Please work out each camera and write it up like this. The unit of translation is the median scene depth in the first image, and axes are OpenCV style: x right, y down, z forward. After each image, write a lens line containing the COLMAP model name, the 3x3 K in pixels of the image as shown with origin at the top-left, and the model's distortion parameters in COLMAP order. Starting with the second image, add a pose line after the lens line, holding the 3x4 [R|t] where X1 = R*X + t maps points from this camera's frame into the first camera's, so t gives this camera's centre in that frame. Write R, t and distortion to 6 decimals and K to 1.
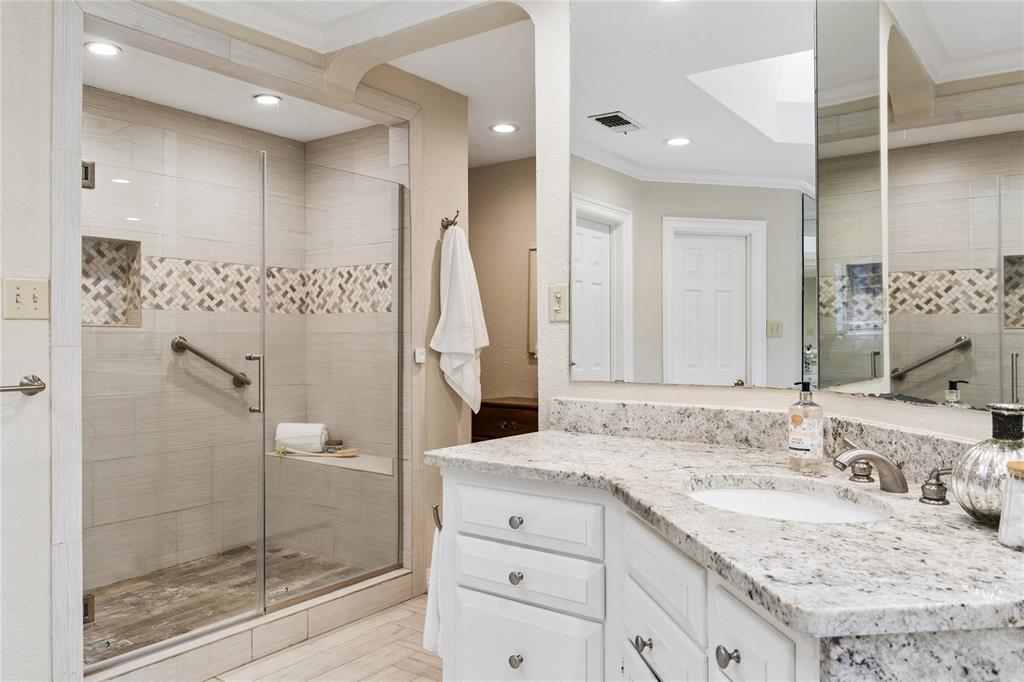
lens RADIAL K [[746.5, 0, 512.2], [0, 746.5, 336.7], [0, 0, 1]] dist [0.040629, -0.000006]
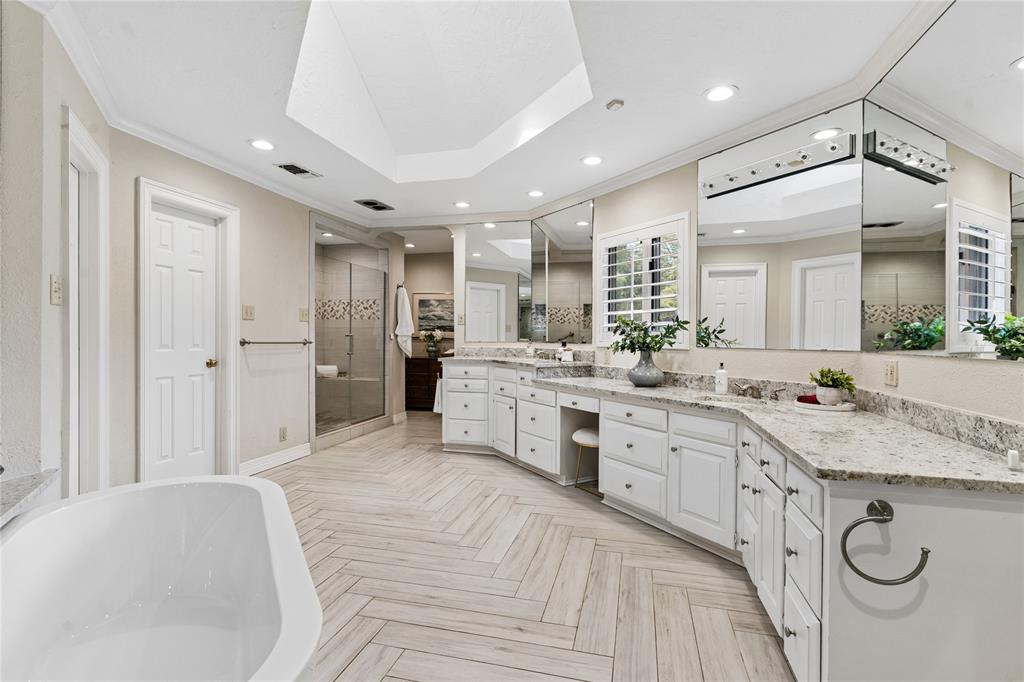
lens RADIAL K [[499.0, 0, 510.0], [0, 499.0, 340.4], [0, 0, 1]] dist [-0.001563, 0.000167]
pose [[0.928234, 0.002950, 0.371985, -0.330572], [-0.007451, 0.999915, 0.010665, 0.015559], [-0.371922, -0.012671, 0.928178, -0.684648]]
